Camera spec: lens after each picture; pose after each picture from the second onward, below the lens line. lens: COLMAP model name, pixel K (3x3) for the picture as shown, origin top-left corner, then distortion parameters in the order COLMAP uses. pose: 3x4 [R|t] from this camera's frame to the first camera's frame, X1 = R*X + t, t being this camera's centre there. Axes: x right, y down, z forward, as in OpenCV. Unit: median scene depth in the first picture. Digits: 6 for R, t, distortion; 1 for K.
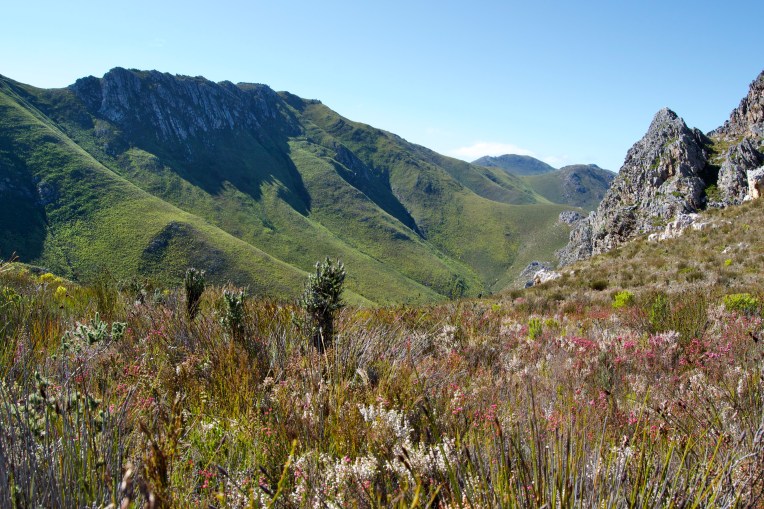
lens RADIAL K [[634.8, 0, 380.8], [0, 634.8, 238.0], [0, 0, 1]] dist [-0.050971, 0.002940]
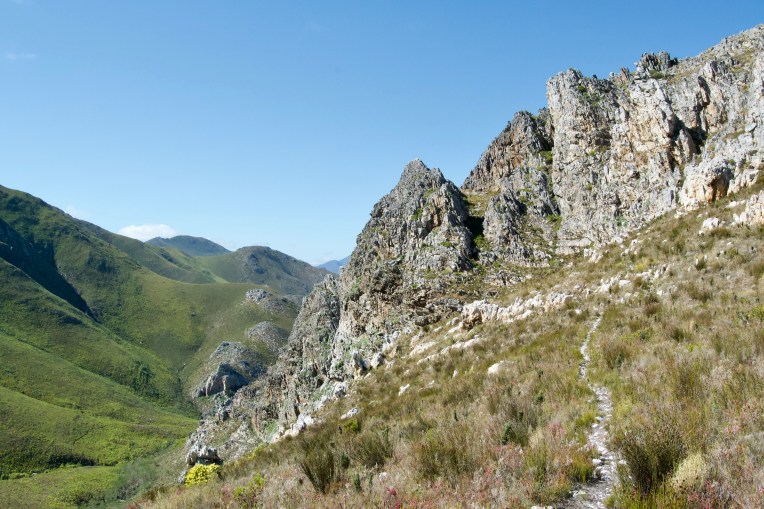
lens RADIAL K [[634.8, 0, 380.8], [0, 634.8, 238.0], [0, 0, 1]] dist [-0.050971, 0.002940]
pose [[0.873726, 0.022217, 0.485911, -0.017016], [0.041875, 0.991812, -0.120644, 0.007152], [-0.484613, 0.125757, 0.865642, 0.055971]]
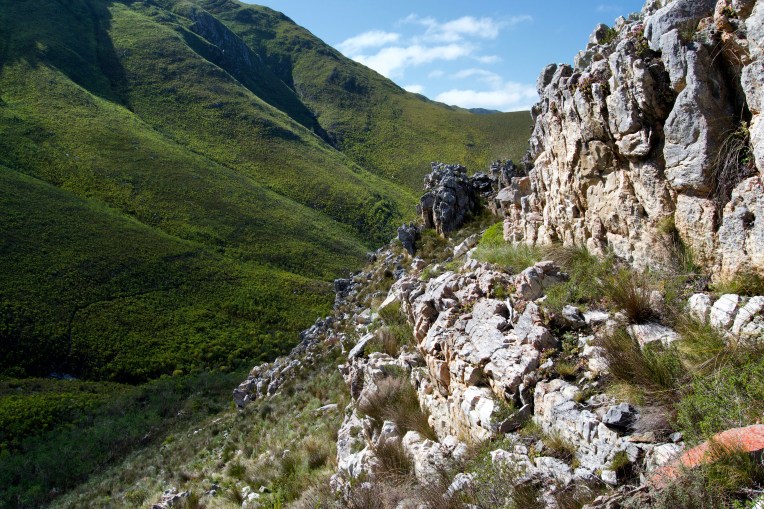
lens RADIAL K [[634.8, 0, 380.8], [0, 634.8, 238.0], [0, 0, 1]] dist [-0.050971, 0.002940]
pose [[0.998371, -0.036970, 0.043467, 0.097223], [0.035374, 0.998691, 0.036932, 0.077637], [-0.044775, -0.035334, 0.998372, 0.449851]]
